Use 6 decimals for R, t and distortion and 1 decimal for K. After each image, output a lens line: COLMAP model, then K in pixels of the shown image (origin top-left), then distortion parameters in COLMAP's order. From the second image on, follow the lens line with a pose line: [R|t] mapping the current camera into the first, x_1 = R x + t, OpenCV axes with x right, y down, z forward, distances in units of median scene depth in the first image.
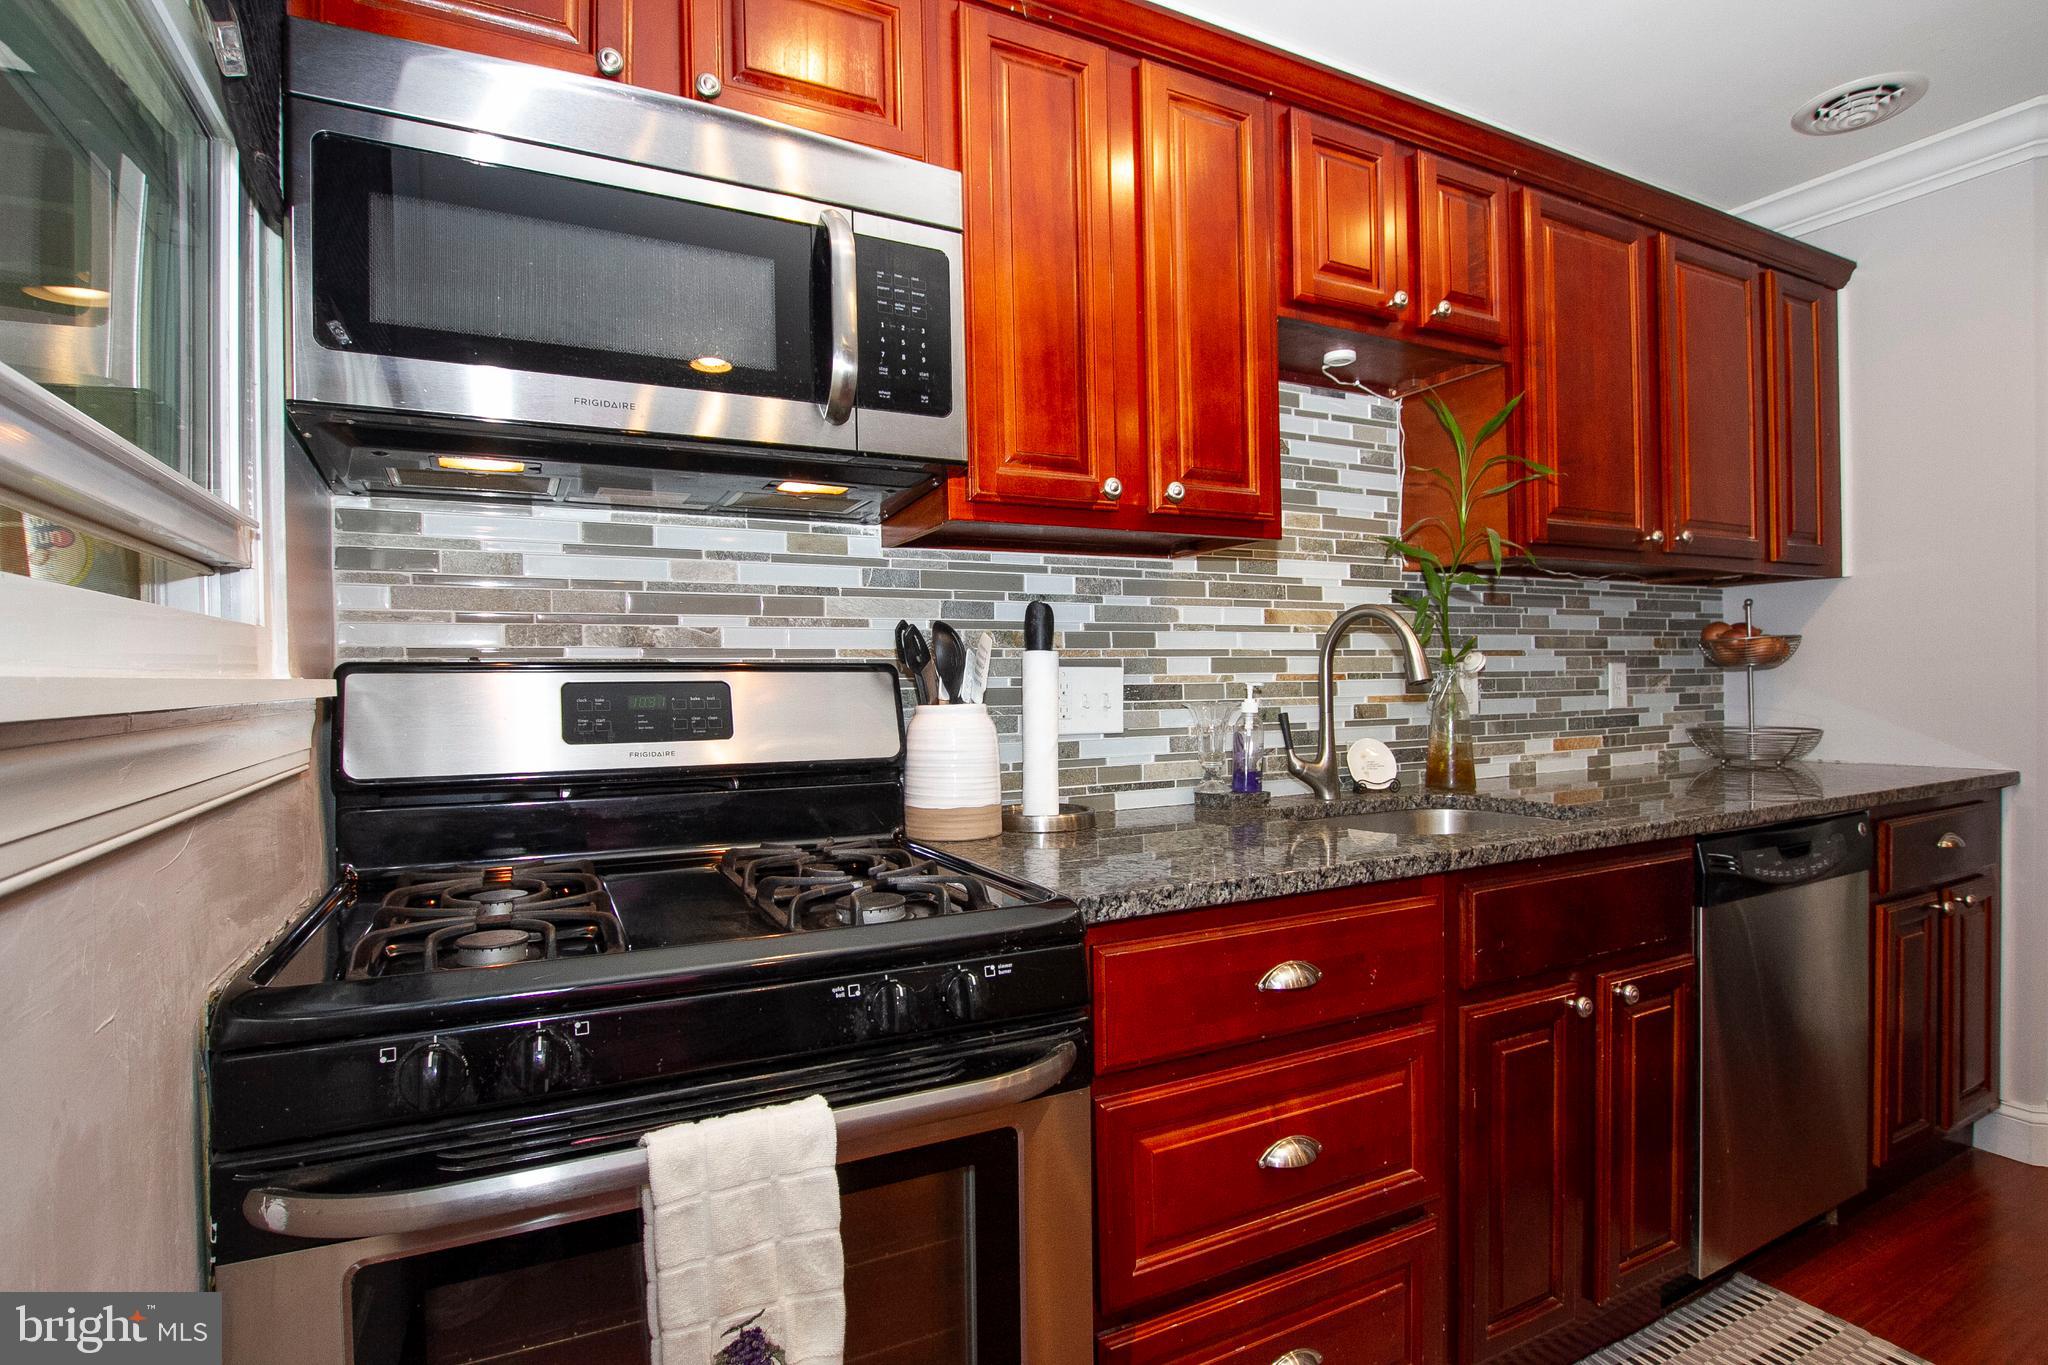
lens RADIAL K [[1008.8, 0, 1029.6], [0, 1008.8, 686.4], [0, 0, 1]] dist [-0.023690, 0.000805]
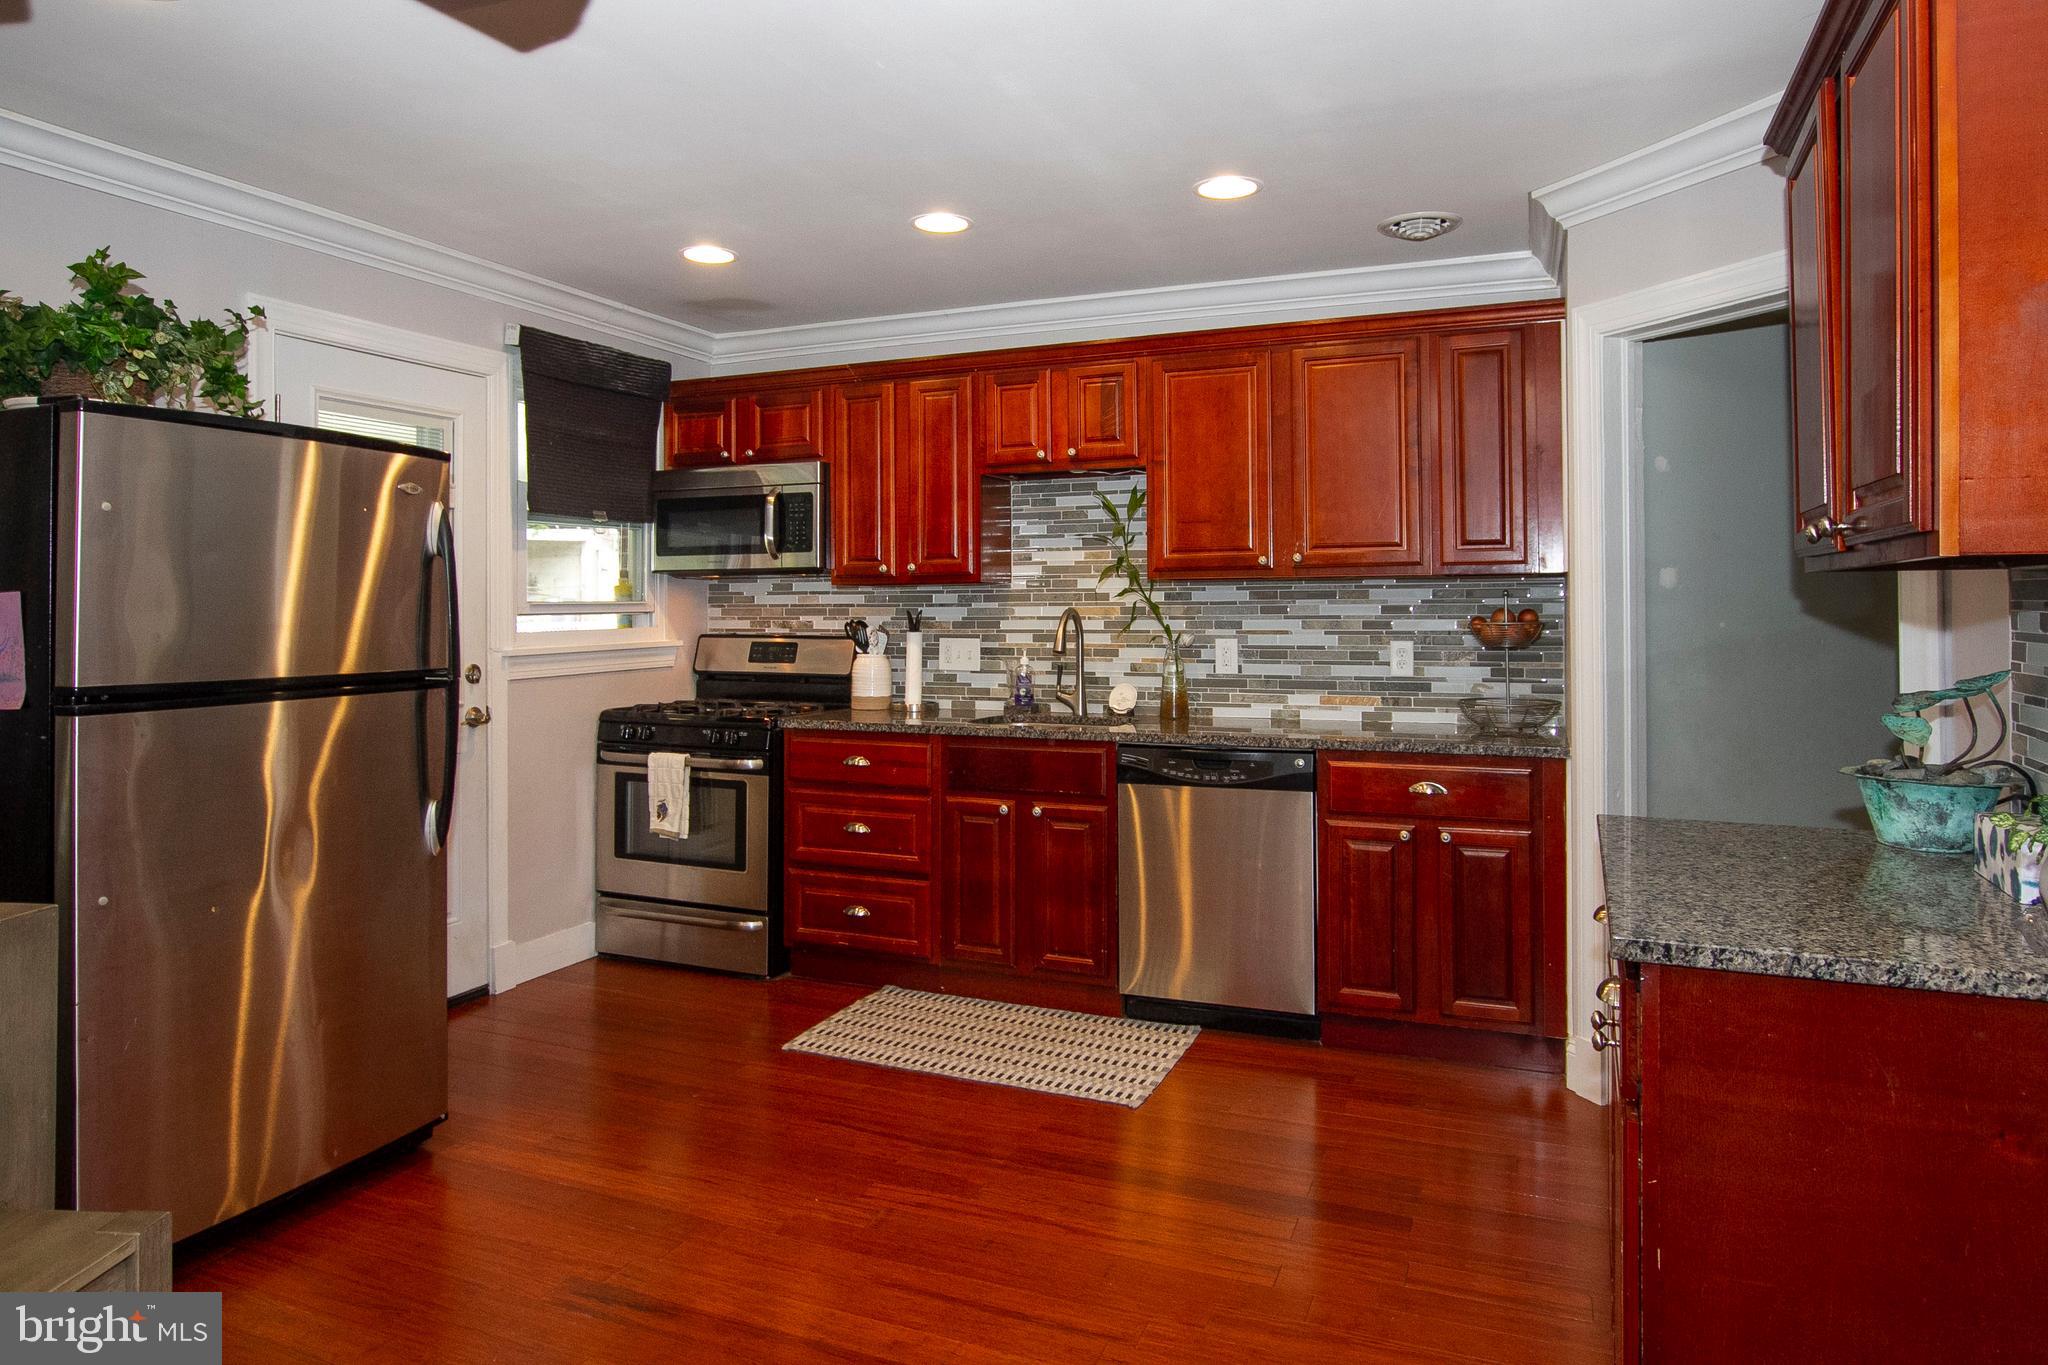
lens RADIAL K [[1274.2, 0, 1028.9], [0, 1274.2, 564.2], [0, 0, 1]] dist [0.001188, 0.000451]
pose [[0.640999, -0.014789, -0.767399, 2.048042], [-0.010884, 0.999539, -0.028354, -0.093228], [0.767464, 0.026527, 0.640542, -0.541779]]
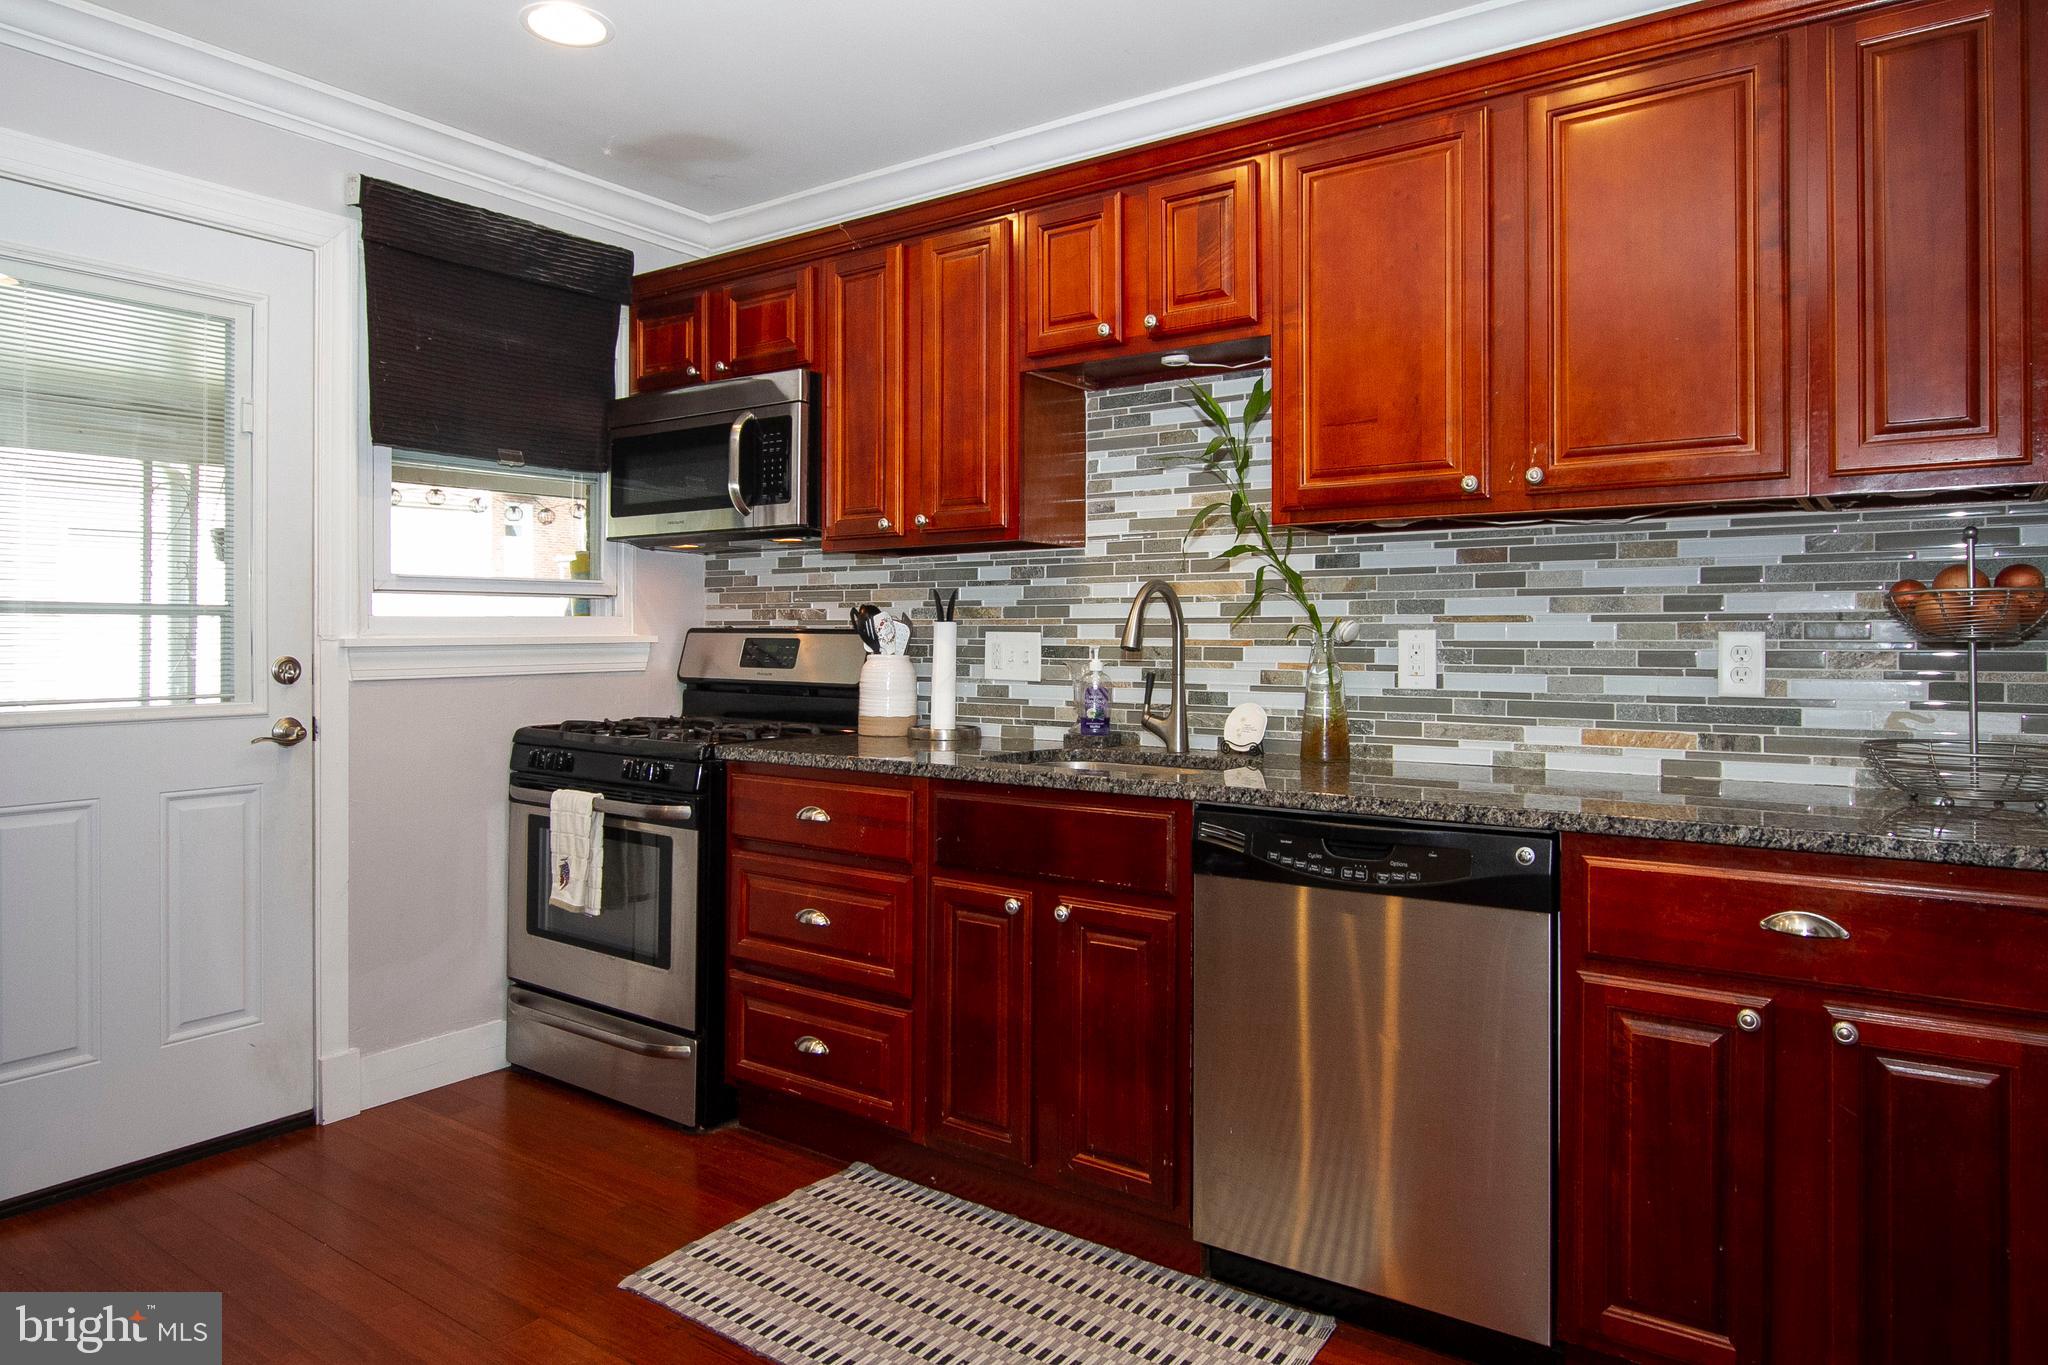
lens RADIAL K [[1279.3, 0, 1022.8], [0, 1279.3, 620.2], [0, 0, 1]] dist [-0.002642, 0.001716]
pose [[0.457455, 0.002734, -0.889229, 1.539153], [-0.016036, 0.999858, -0.005175, -0.025119], [0.889088, 0.016627, 0.457434, 0.200490]]
